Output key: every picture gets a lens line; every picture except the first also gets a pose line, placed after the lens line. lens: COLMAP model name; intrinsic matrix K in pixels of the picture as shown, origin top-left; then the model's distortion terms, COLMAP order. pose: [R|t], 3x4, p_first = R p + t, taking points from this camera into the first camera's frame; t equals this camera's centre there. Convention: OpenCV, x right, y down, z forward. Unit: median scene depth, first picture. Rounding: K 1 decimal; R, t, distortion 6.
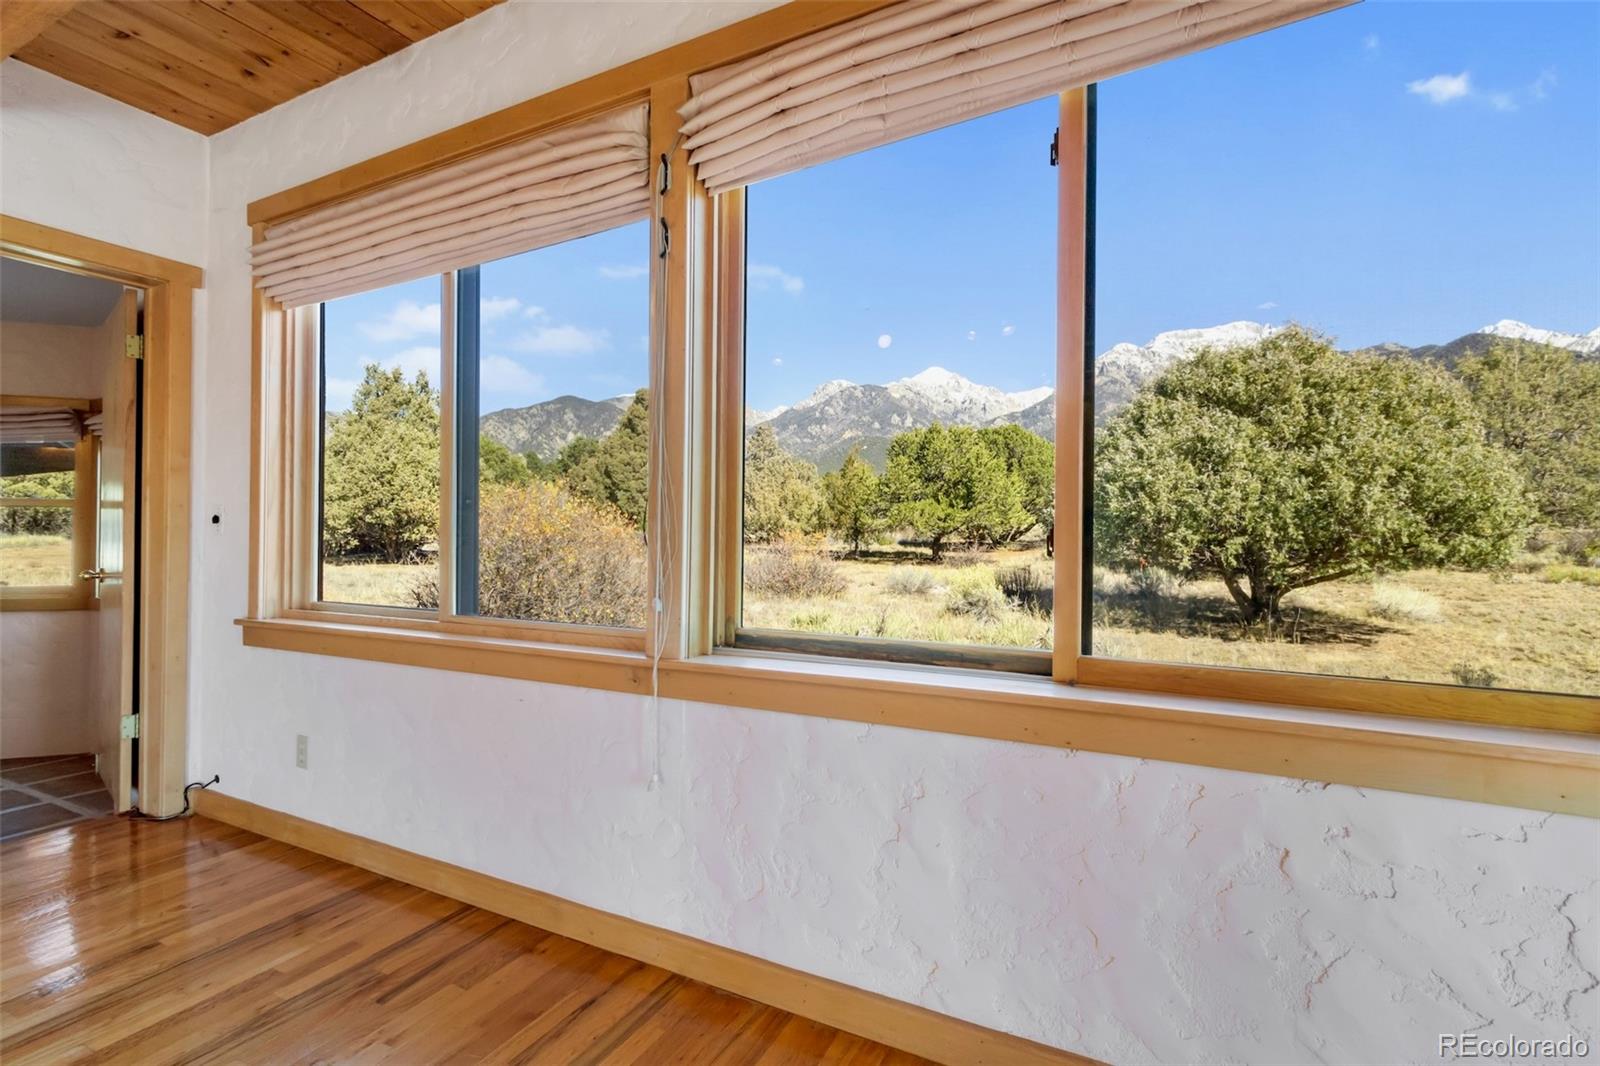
lens RADIAL K [[743.1, 0, 822.5], [0, 743.1, 536.0], [0, 0, 1]] dist [0.003274, 0.000583]
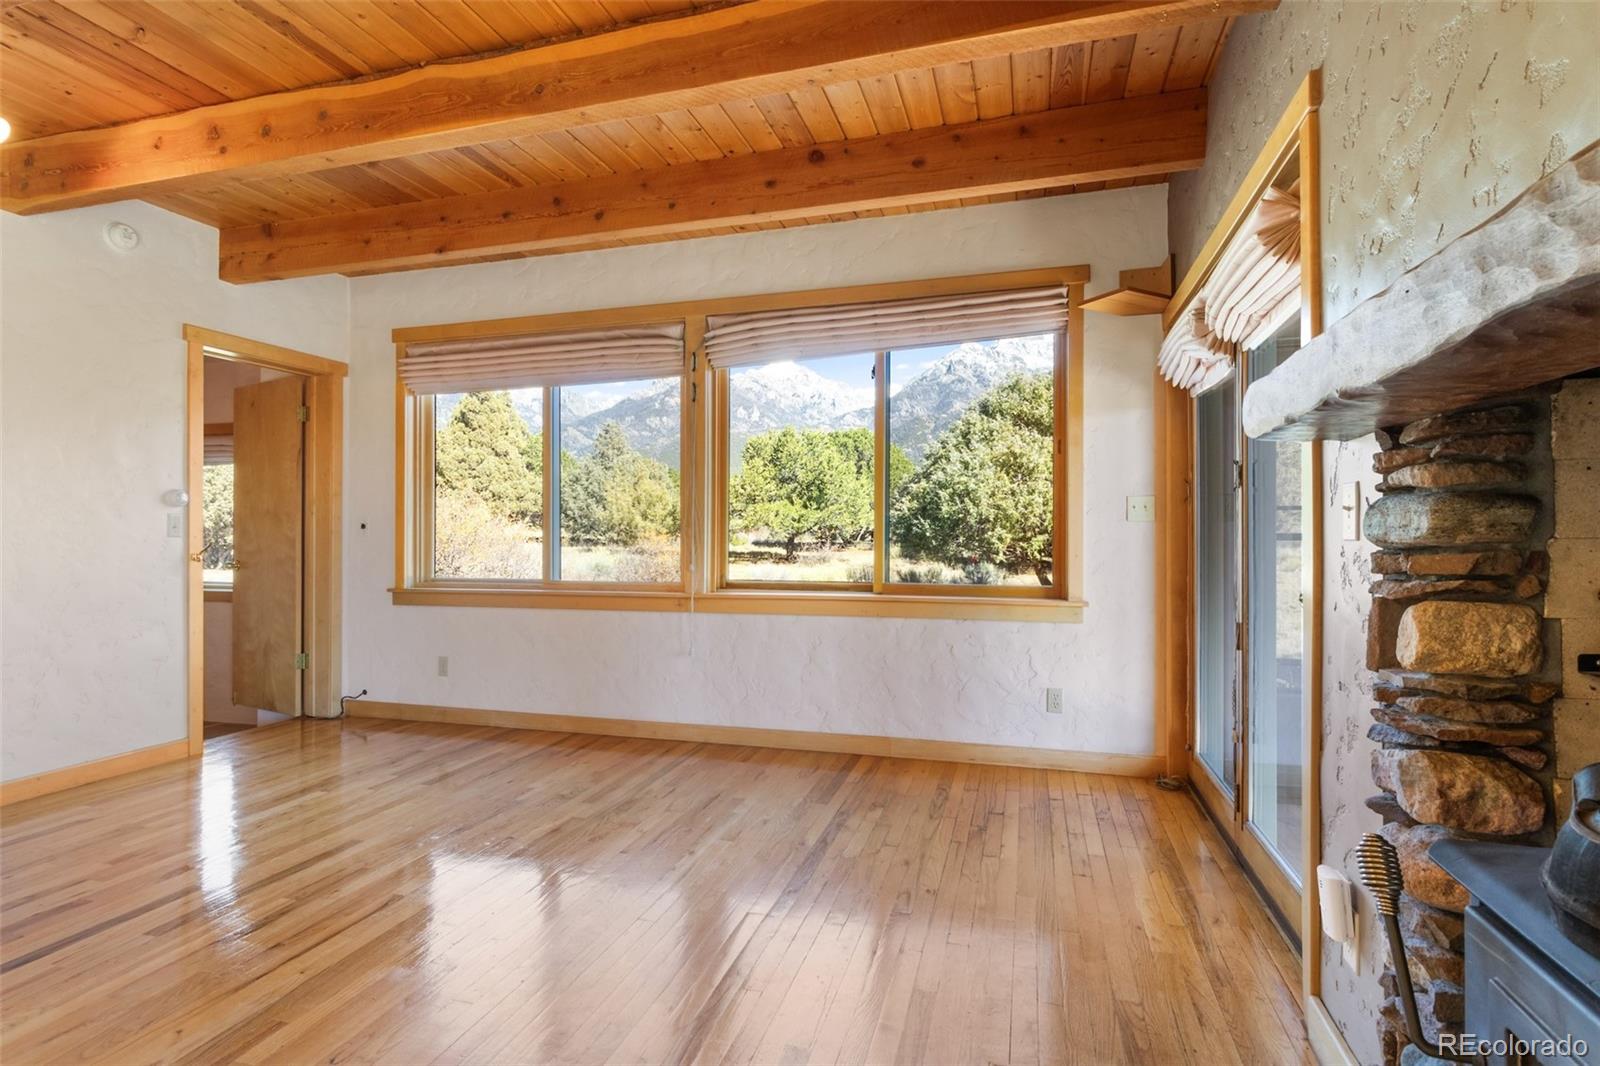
lens RADIAL K [[802.8, 0, 801.4], [0, 802.8, 530.0], [0, 0, 1]] dist [-0.001098, -0.001876]
pose [[0.984972, -0.003970, 0.172666, -0.025706], [0.005420, 0.999954, -0.007927, 0.000486], [-0.172626, 0.008744, 0.984949, -0.106140]]
